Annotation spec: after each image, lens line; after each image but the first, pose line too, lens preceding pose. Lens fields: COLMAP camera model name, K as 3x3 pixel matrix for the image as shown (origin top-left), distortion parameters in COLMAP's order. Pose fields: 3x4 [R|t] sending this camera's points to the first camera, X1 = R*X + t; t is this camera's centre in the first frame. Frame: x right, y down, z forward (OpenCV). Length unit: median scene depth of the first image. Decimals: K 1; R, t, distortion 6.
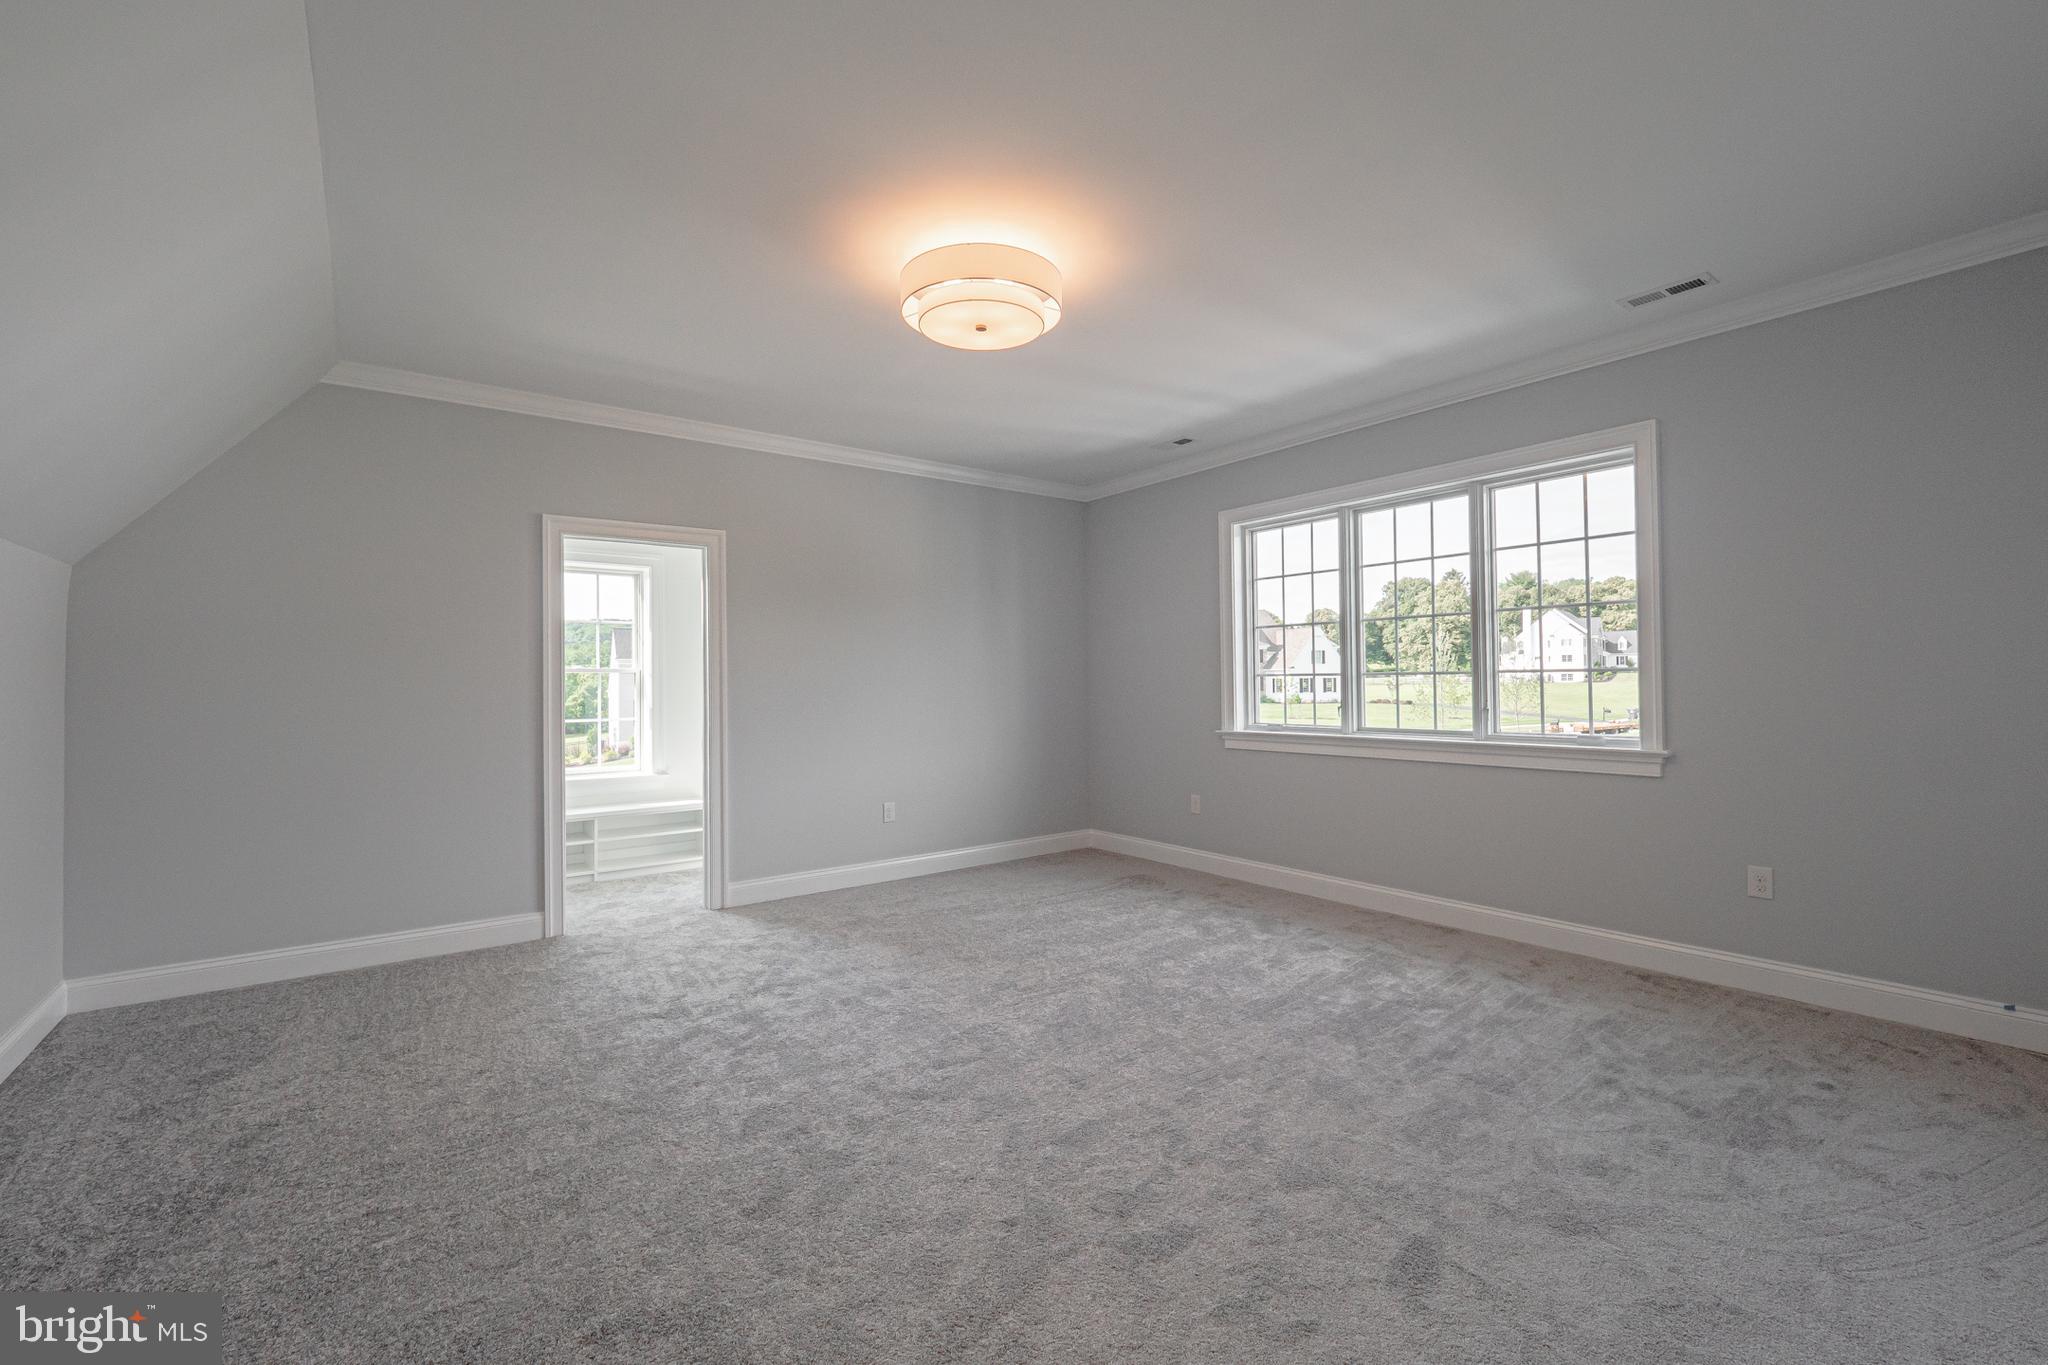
lens RADIAL K [[865.4, 0, 1024.0], [0, 865.4, 682.5], [0, 0, 1]] dist [-0.020479, -0.000434]
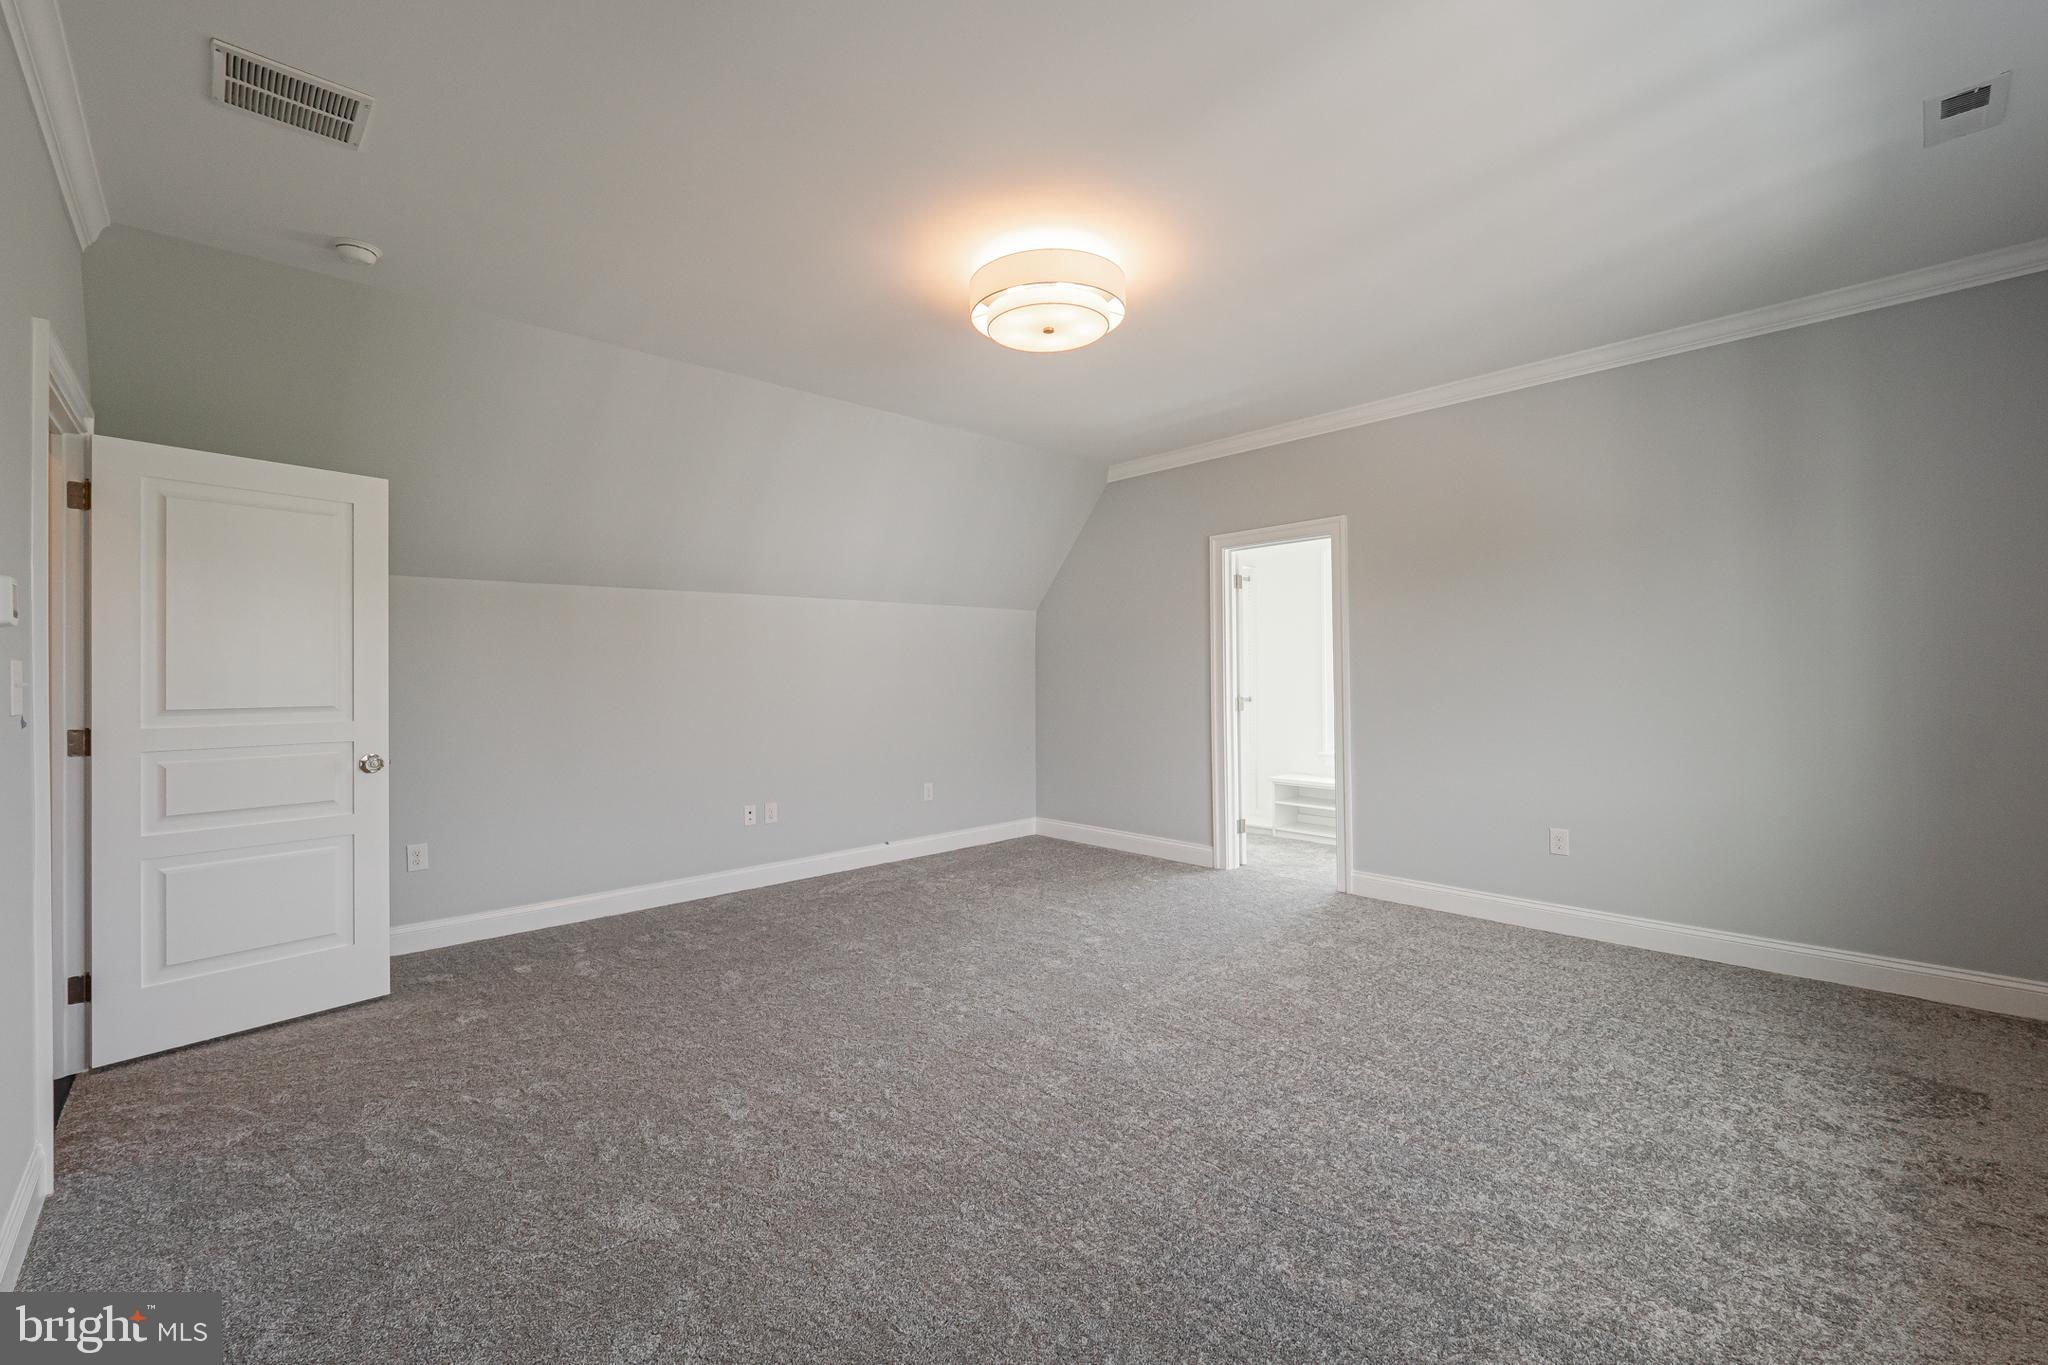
lens RADIAL K [[865.4, 0, 1024.0], [0, 865.4, 682.5], [0, 0, 1]] dist [-0.020479, -0.000434]
pose [[0.077972, 0.018395, -0.996786, 0.671461], [0.007400, 0.999792, 0.019029, -0.005392], [0.996928, -0.008860, 0.077819, 0.596602]]
